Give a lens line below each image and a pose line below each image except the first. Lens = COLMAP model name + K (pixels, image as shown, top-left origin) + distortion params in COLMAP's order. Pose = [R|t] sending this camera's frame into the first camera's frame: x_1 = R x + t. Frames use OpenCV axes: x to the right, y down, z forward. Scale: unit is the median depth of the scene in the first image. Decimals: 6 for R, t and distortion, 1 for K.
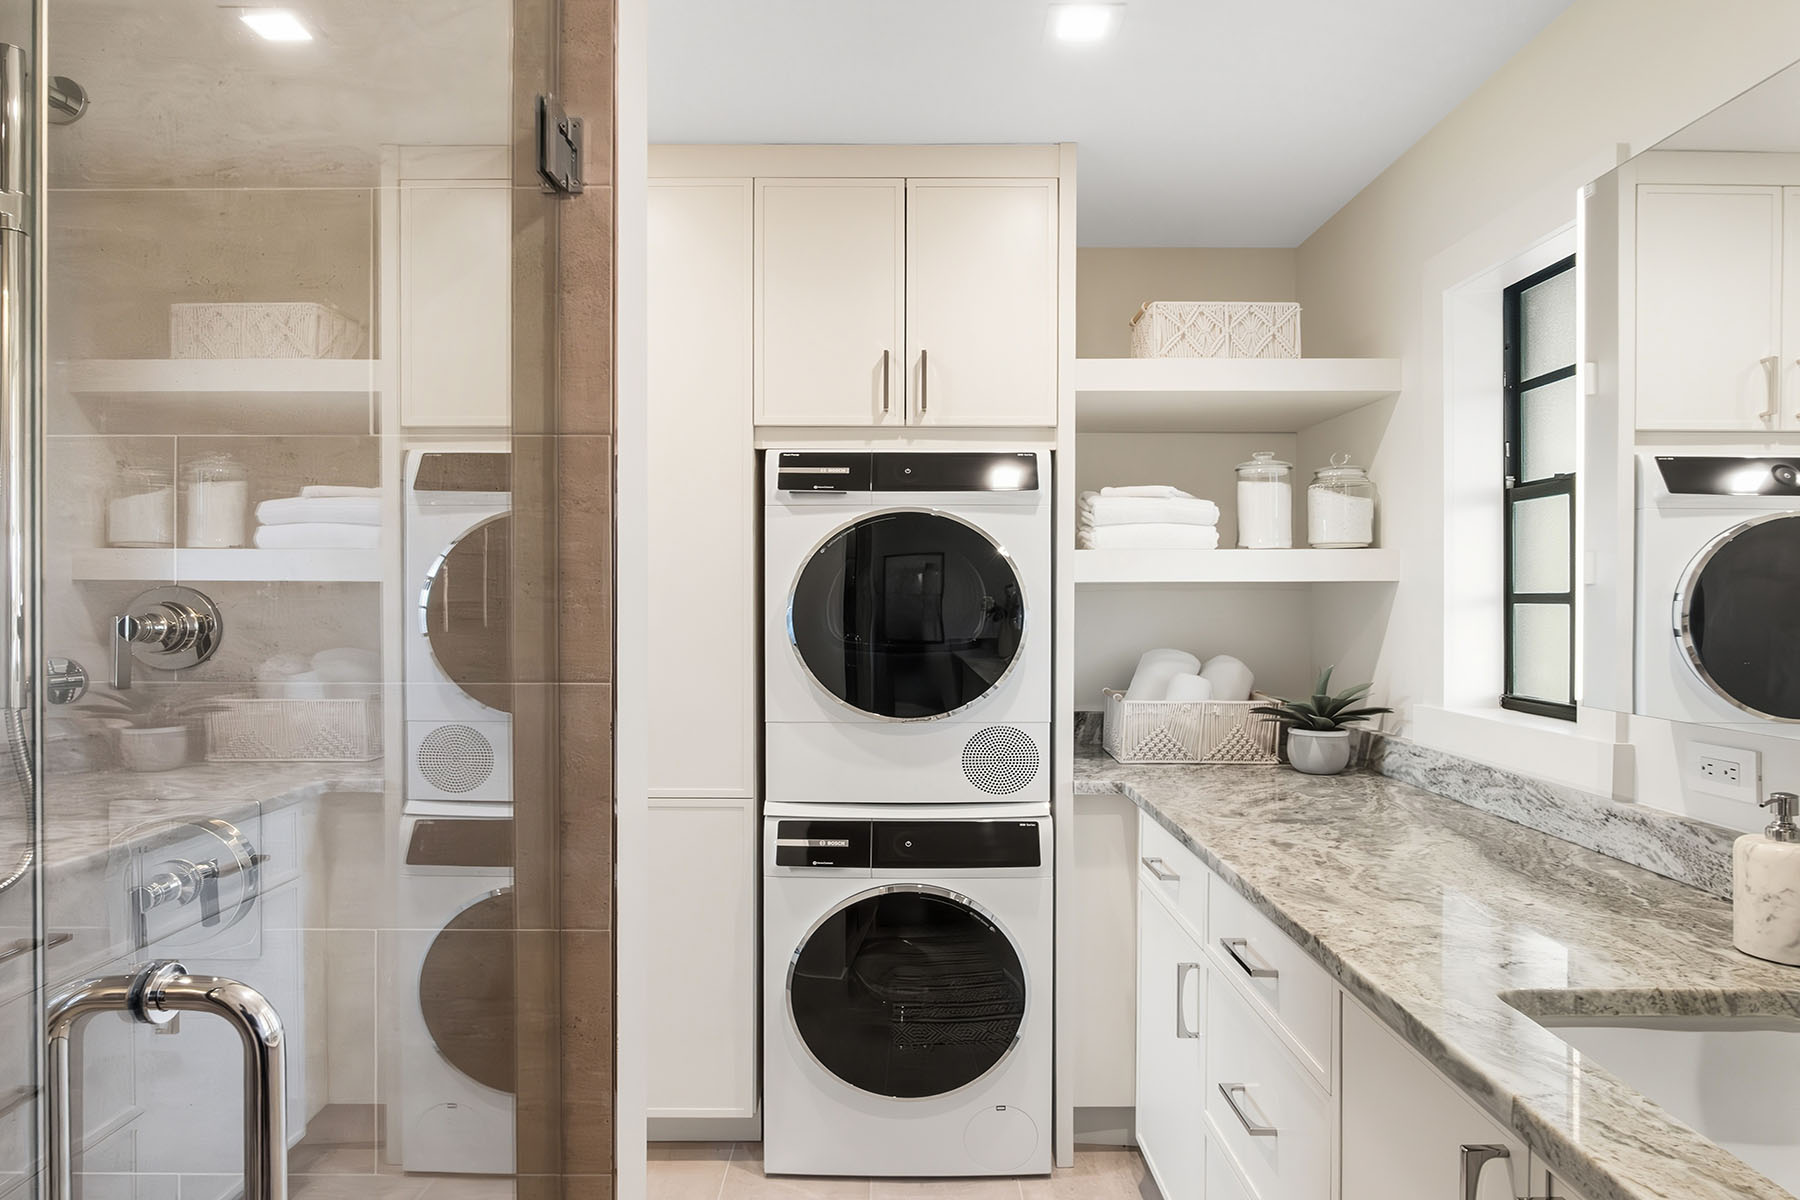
lens RADIAL K [[1085.5, 0, 900.0], [0, 1085.5, 600.0], [0, 0, 1]] dist [-0.007462, -0.000315]
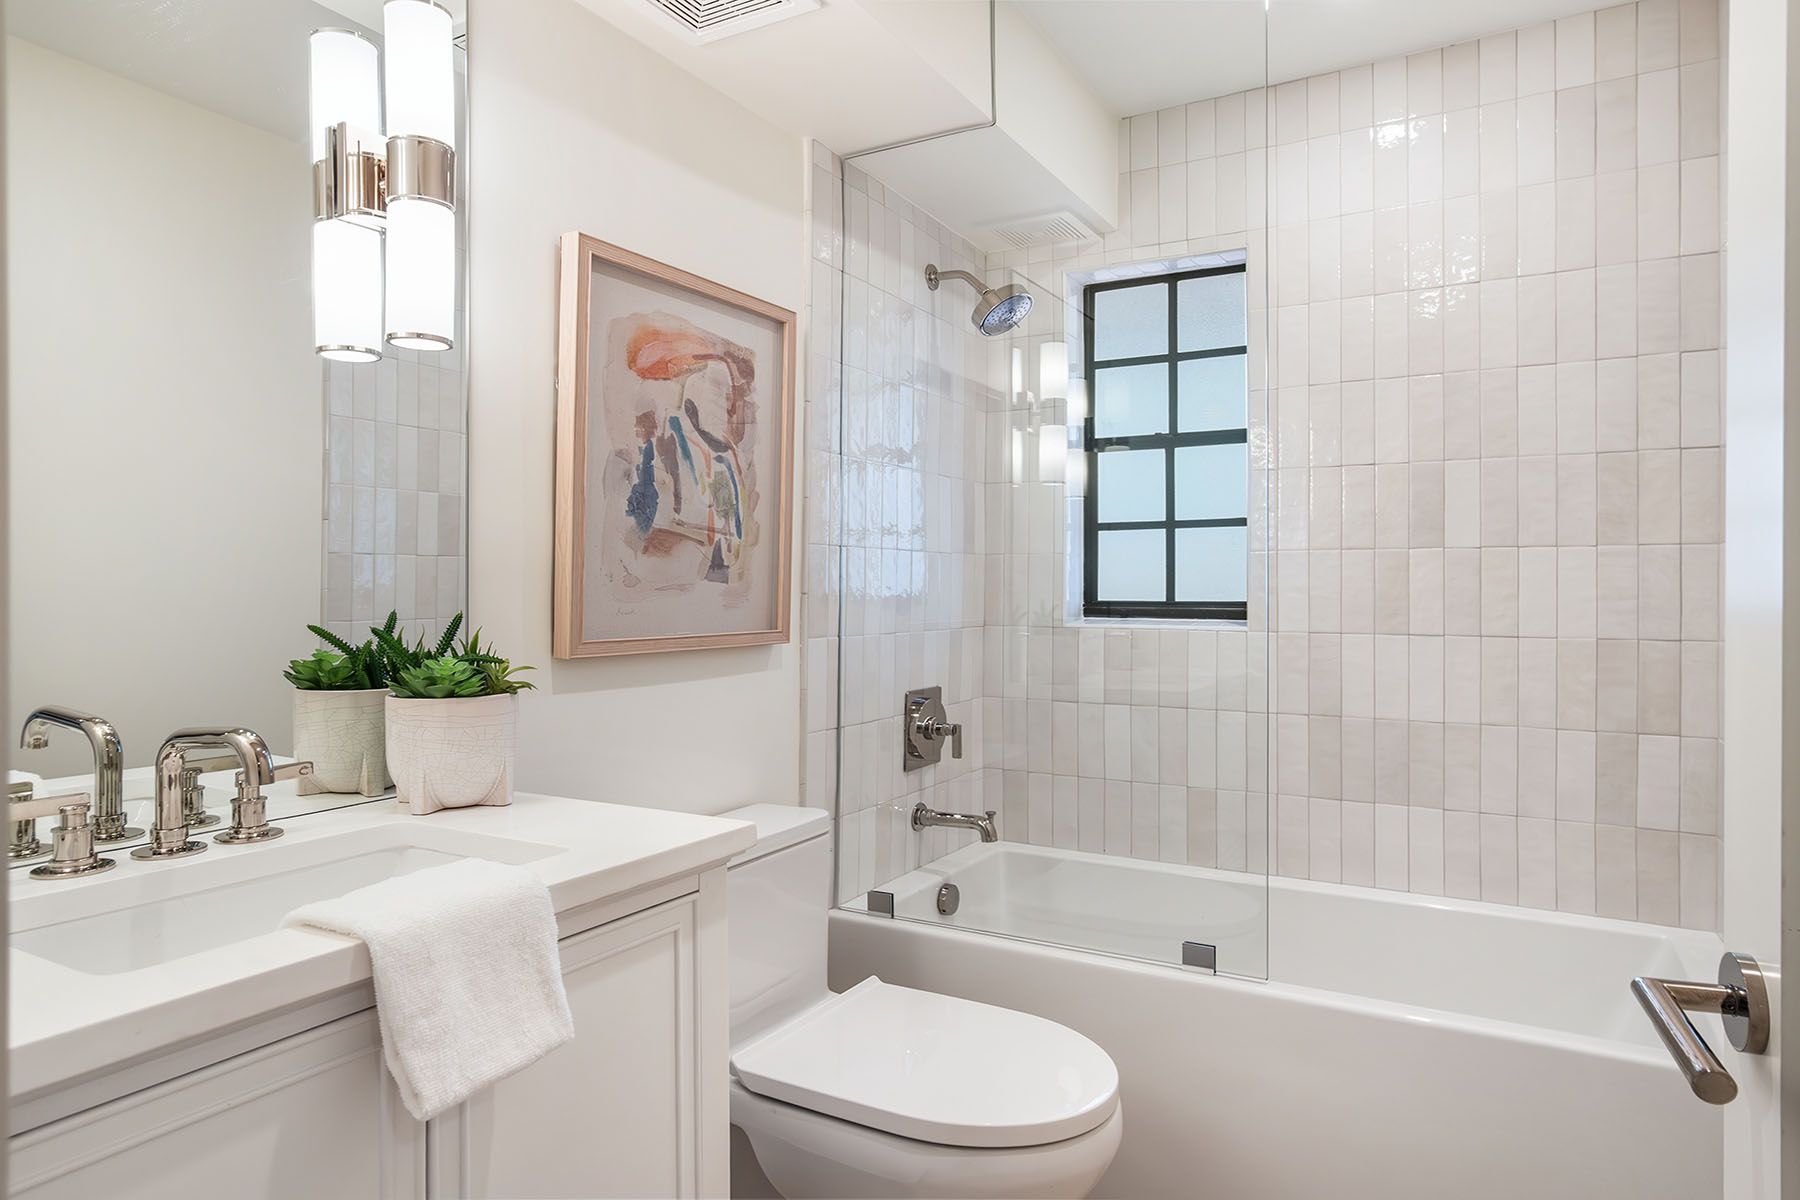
lens RADIAL K [[1085.5, 0, 900.0], [0, 1085.5, 600.0], [0, 0, 1]] dist [-0.007462, -0.000315]
pose [[0.510893, -0.027140, 0.859216, -0.730439], [0.012883, 0.999631, 0.023914, 0.055748], [-0.859548, -0.001148, 0.511054, 0.575880]]
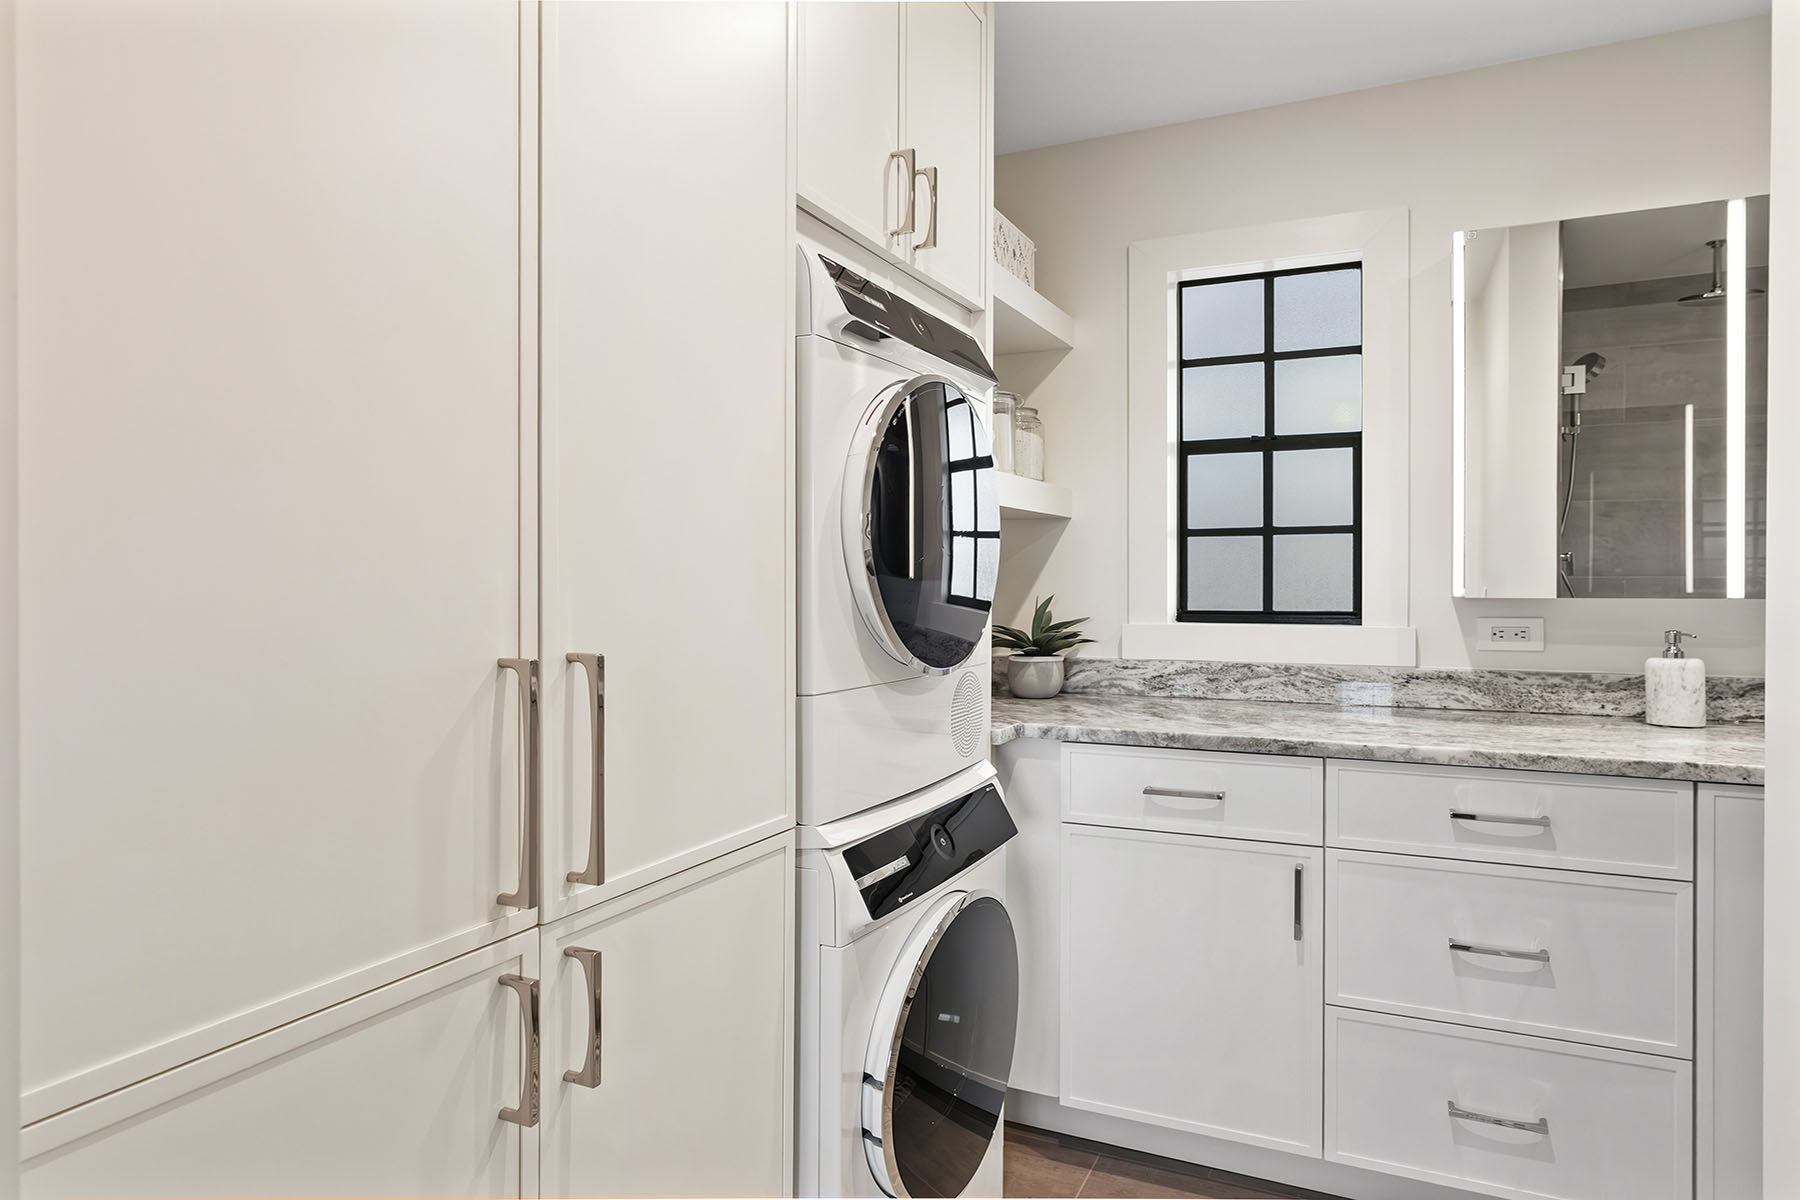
lens RADIAL K [[1085.5, 0, 900.0], [0, 1085.5, 600.0], [0, 0, 1]] dist [-0.007462, -0.000315]
pose [[0.435793, -0.016547, 0.899895, -0.751699], [0.003410, 0.999854, 0.016733, 0.057542], [-0.900040, -0.004224, 0.435786, 0.808130]]
